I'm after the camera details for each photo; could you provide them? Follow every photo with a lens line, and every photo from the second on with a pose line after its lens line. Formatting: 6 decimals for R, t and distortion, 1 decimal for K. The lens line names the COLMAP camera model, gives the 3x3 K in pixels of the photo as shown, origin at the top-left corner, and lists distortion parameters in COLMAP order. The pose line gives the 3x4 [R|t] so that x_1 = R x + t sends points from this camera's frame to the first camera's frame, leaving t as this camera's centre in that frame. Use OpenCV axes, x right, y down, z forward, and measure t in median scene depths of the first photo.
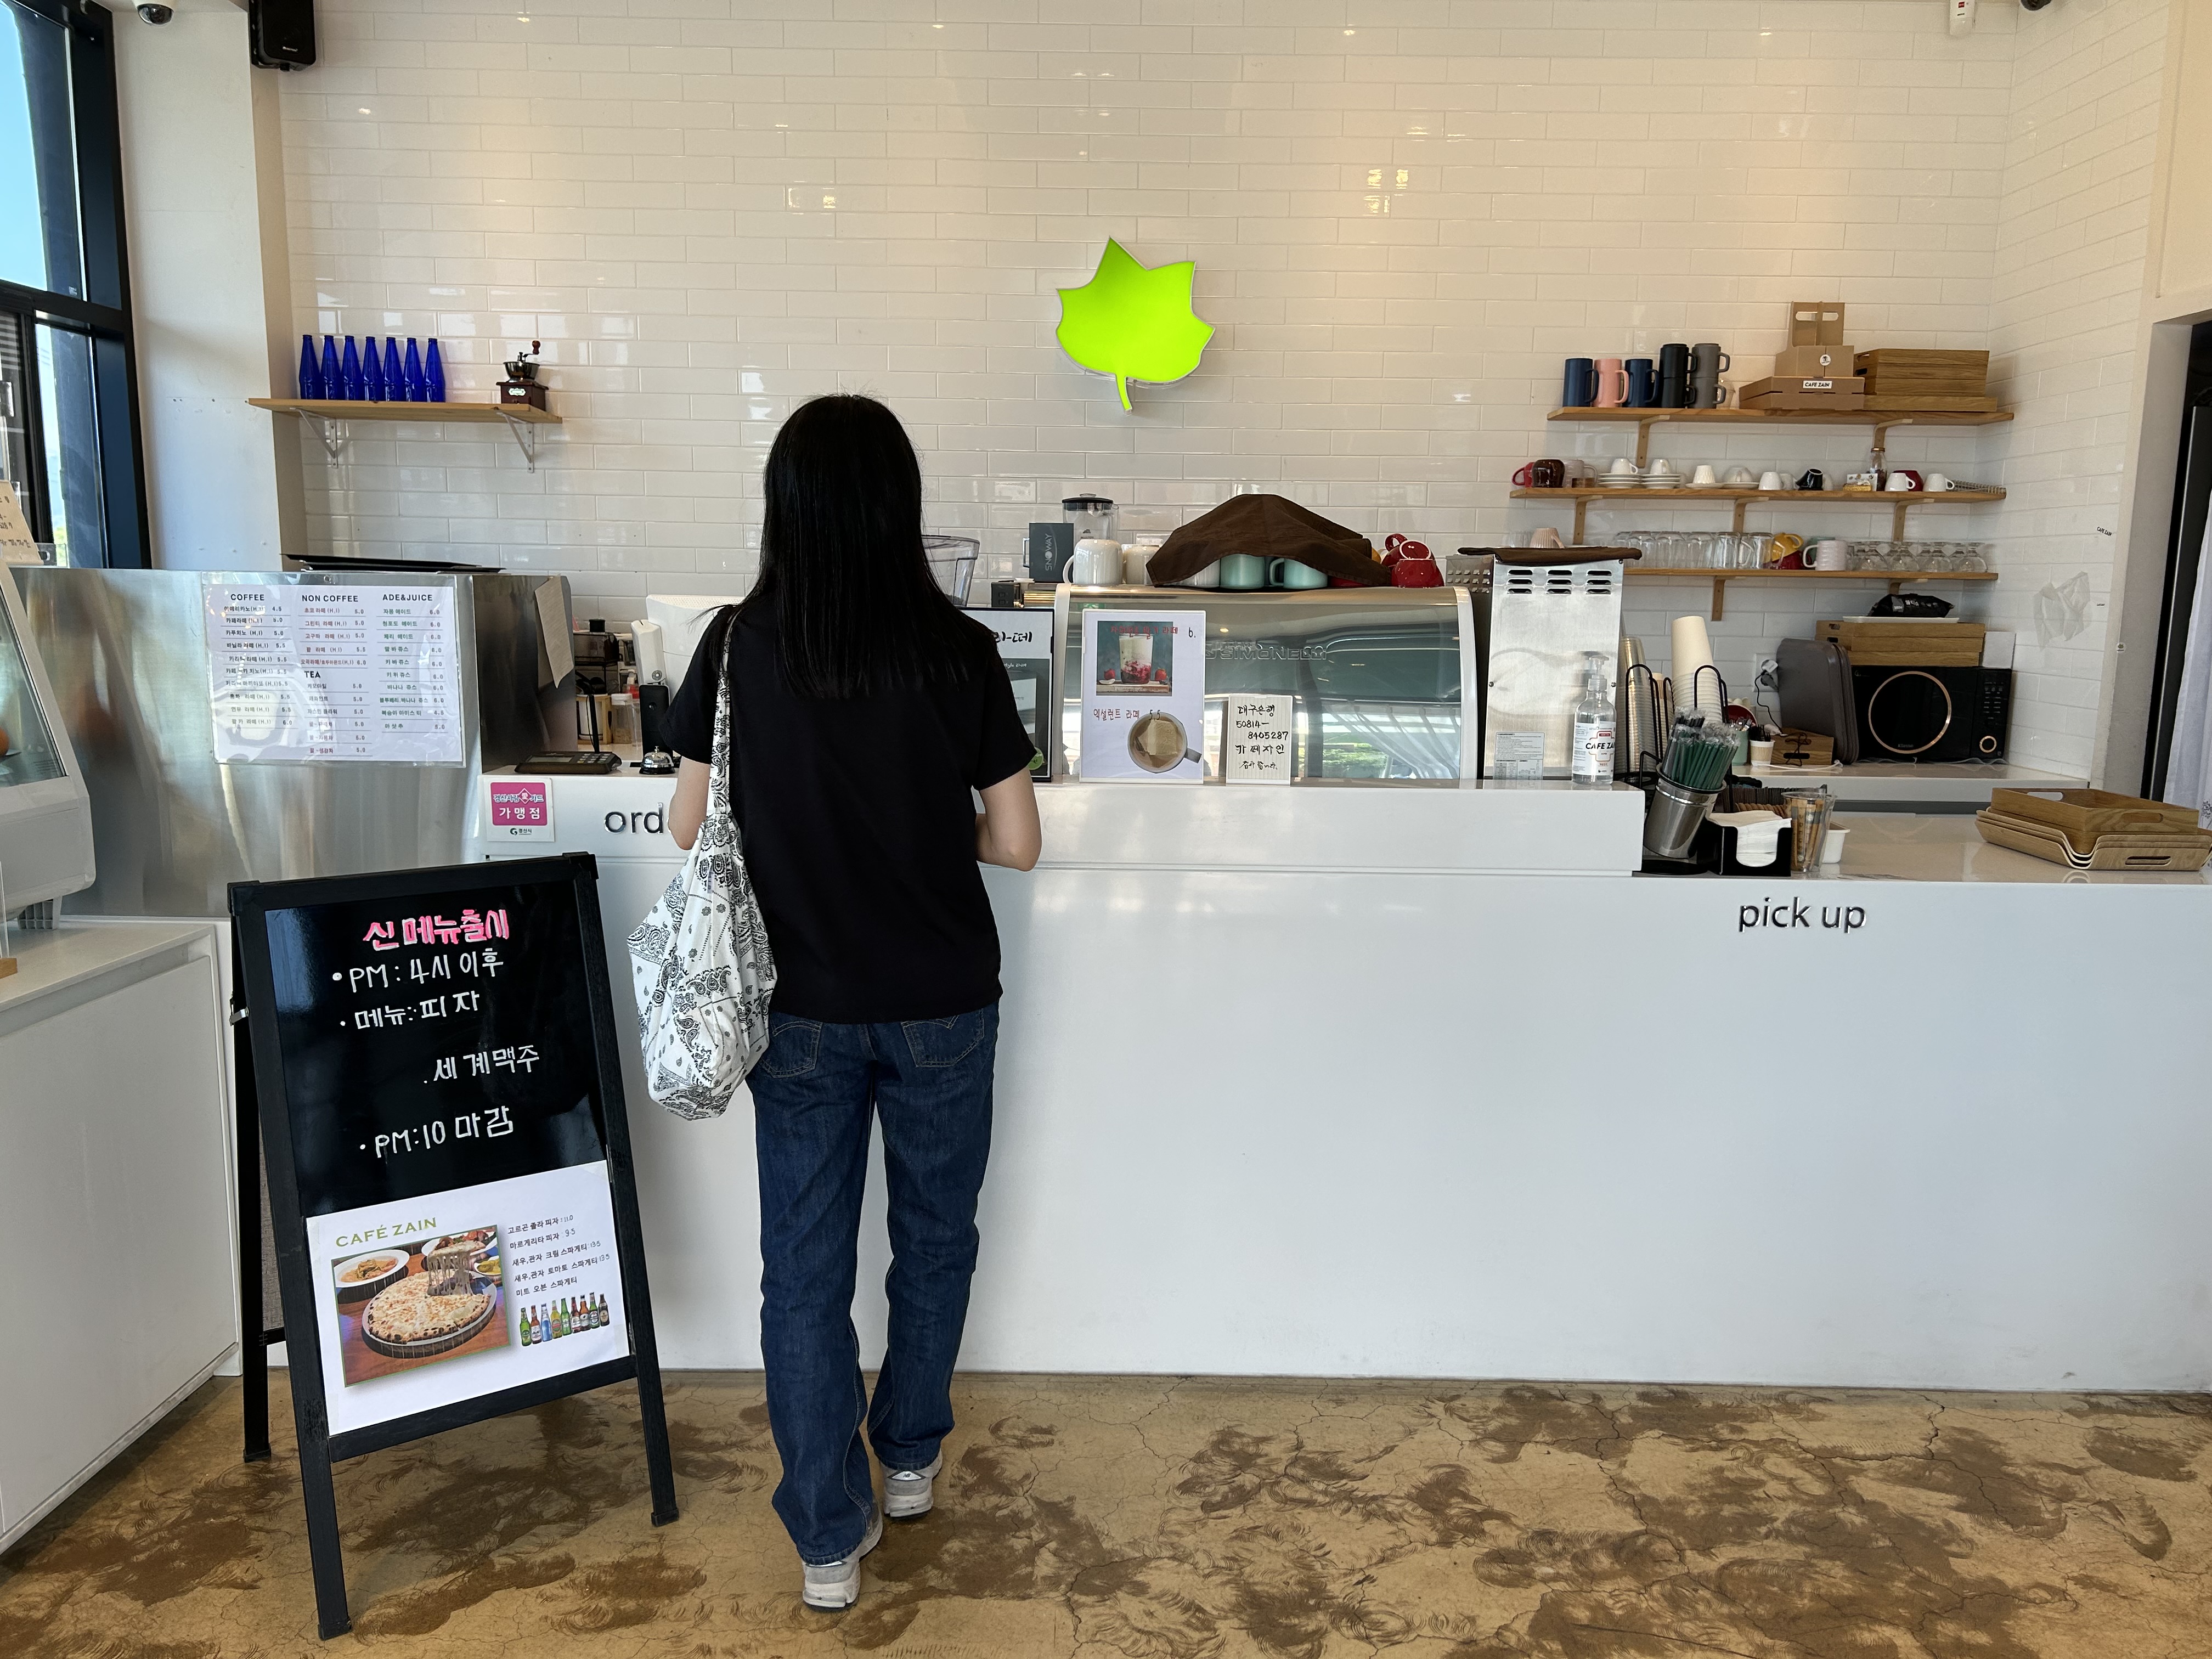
lens RADIAL K [[1678.9, 0, 1109.9], [0, 1678.9, 841.1], [0, 0, 1]] dist [0.049637, -0.057631]
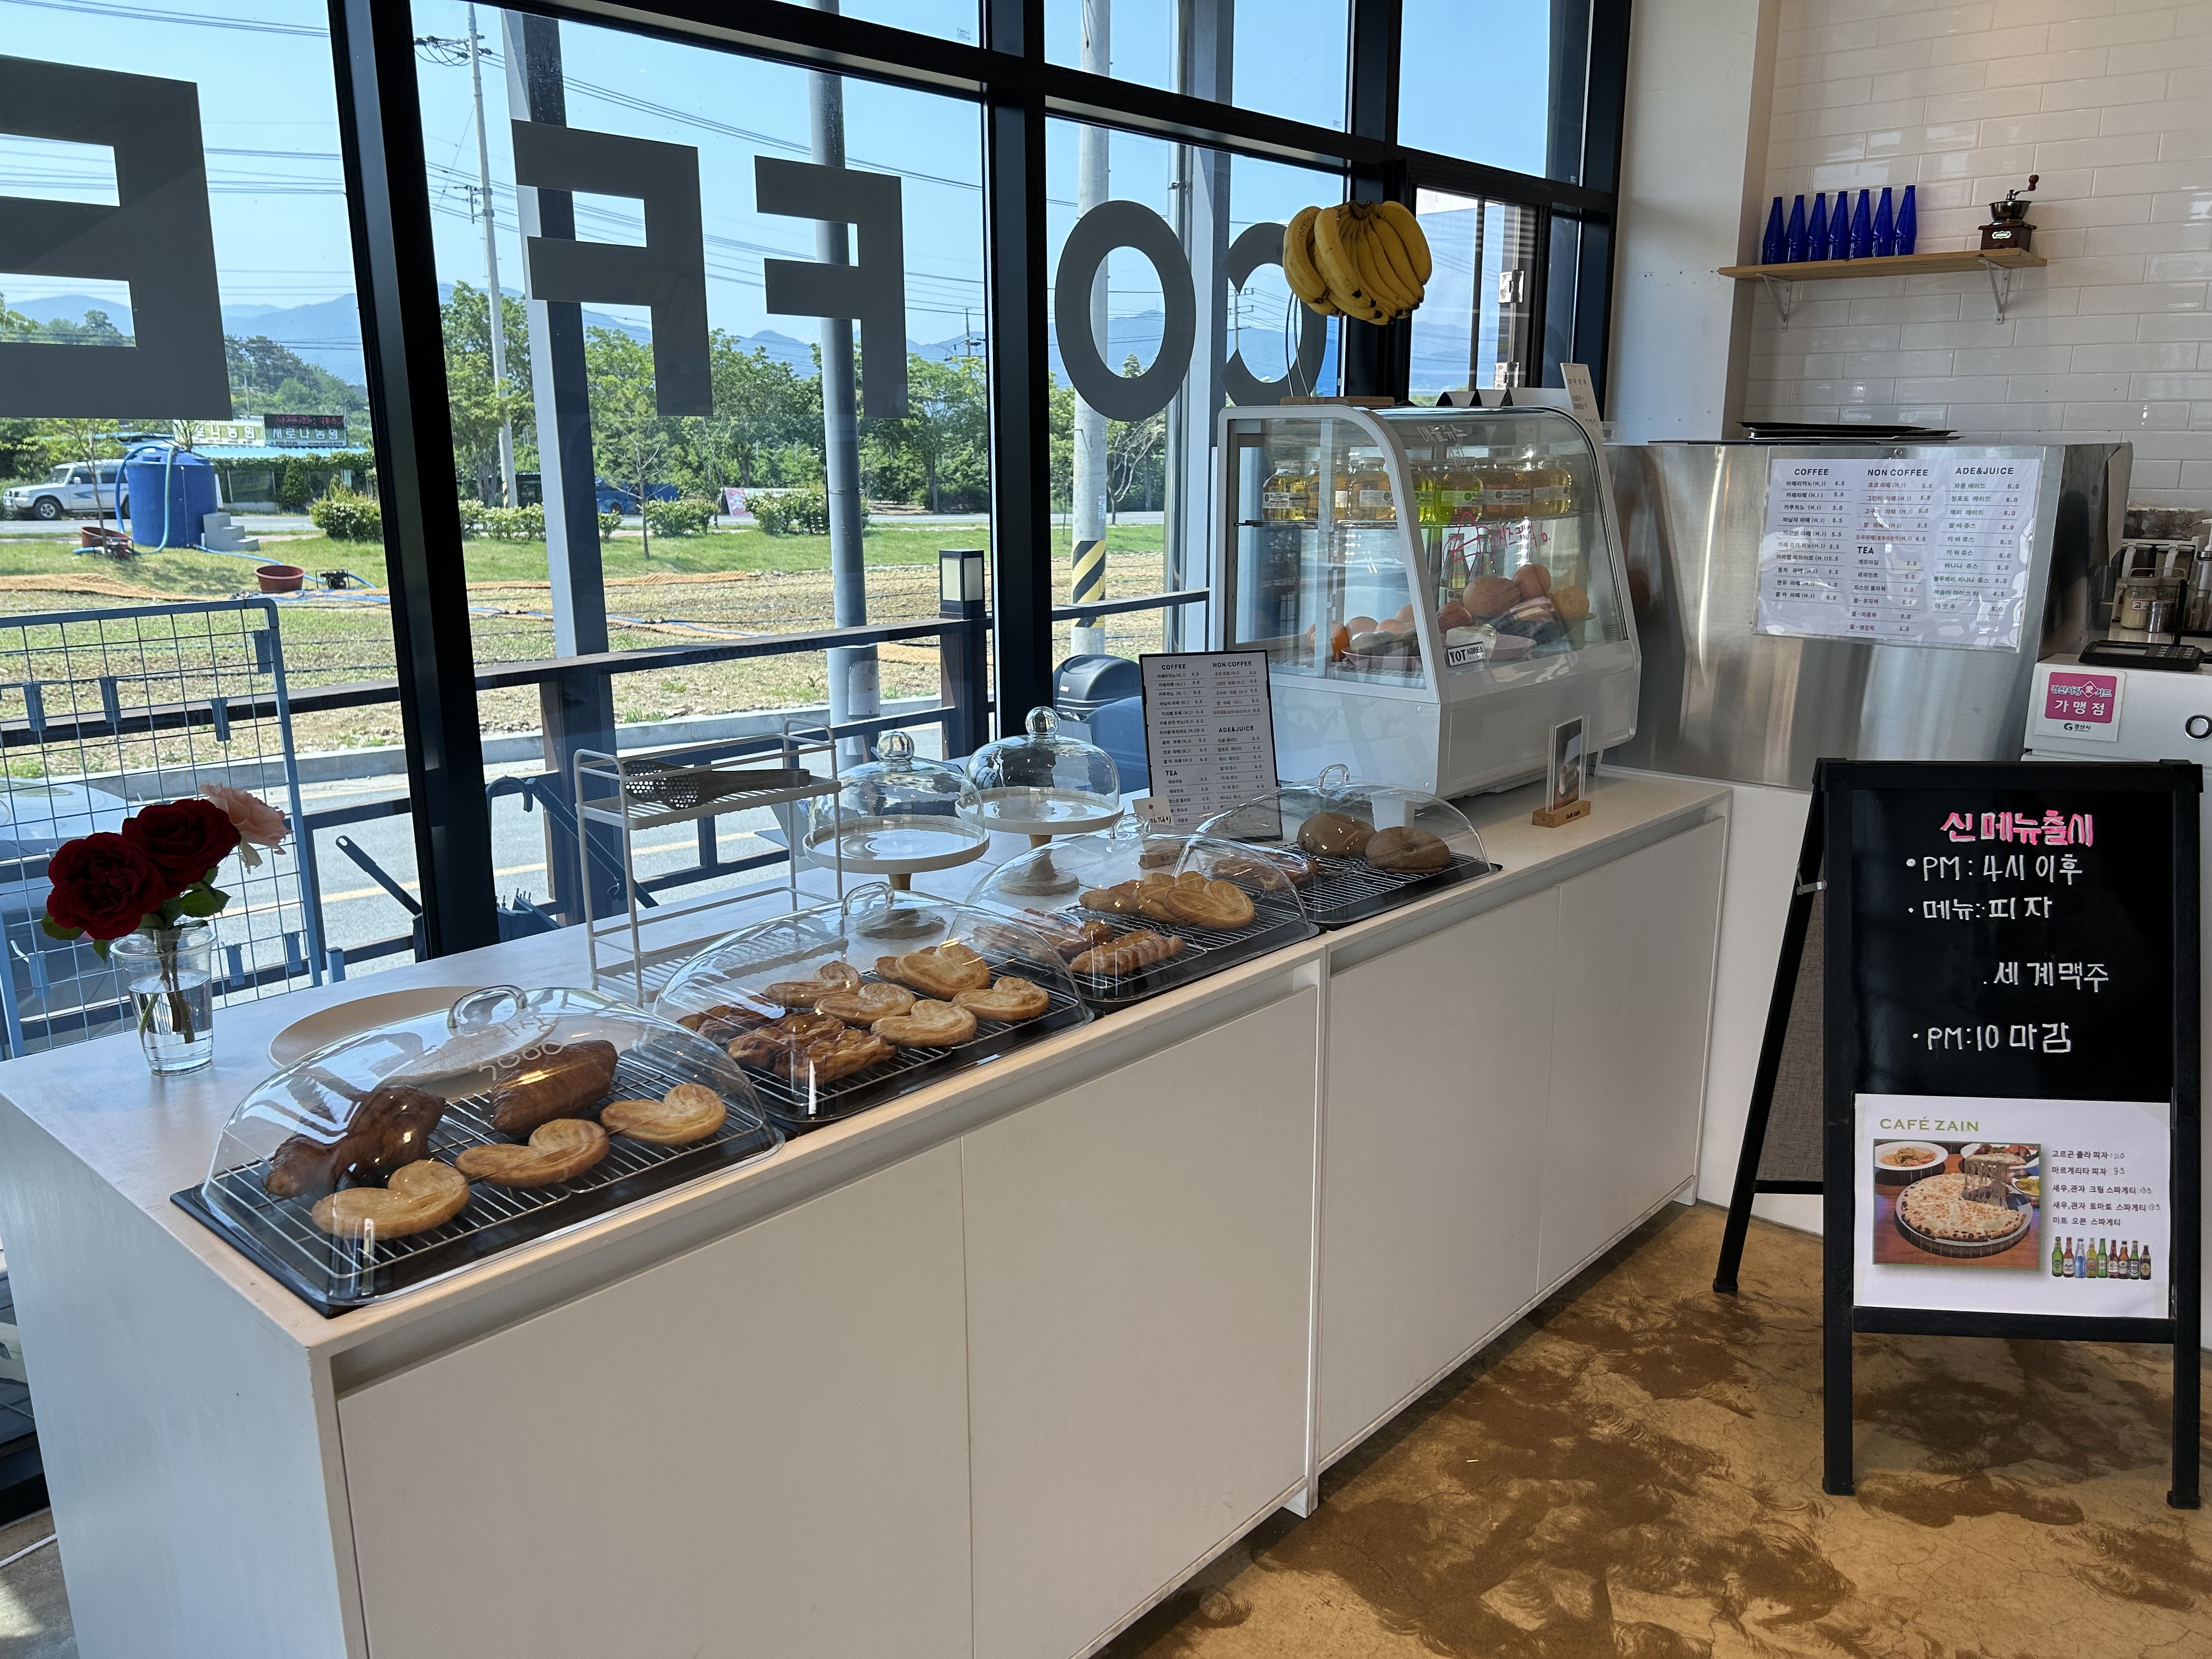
lens RADIAL K [[1678.9, 0, 1109.9], [0, 1678.9, 841.1], [0, 0, 1]] dist [0.049637, -0.057631]
pose [[0.749358, 0.139082, -0.647394, -0.160618], [-0.086111, 0.989859, 0.112982, -0.003923], [0.656542, -0.028916, 0.753735, -0.054504]]
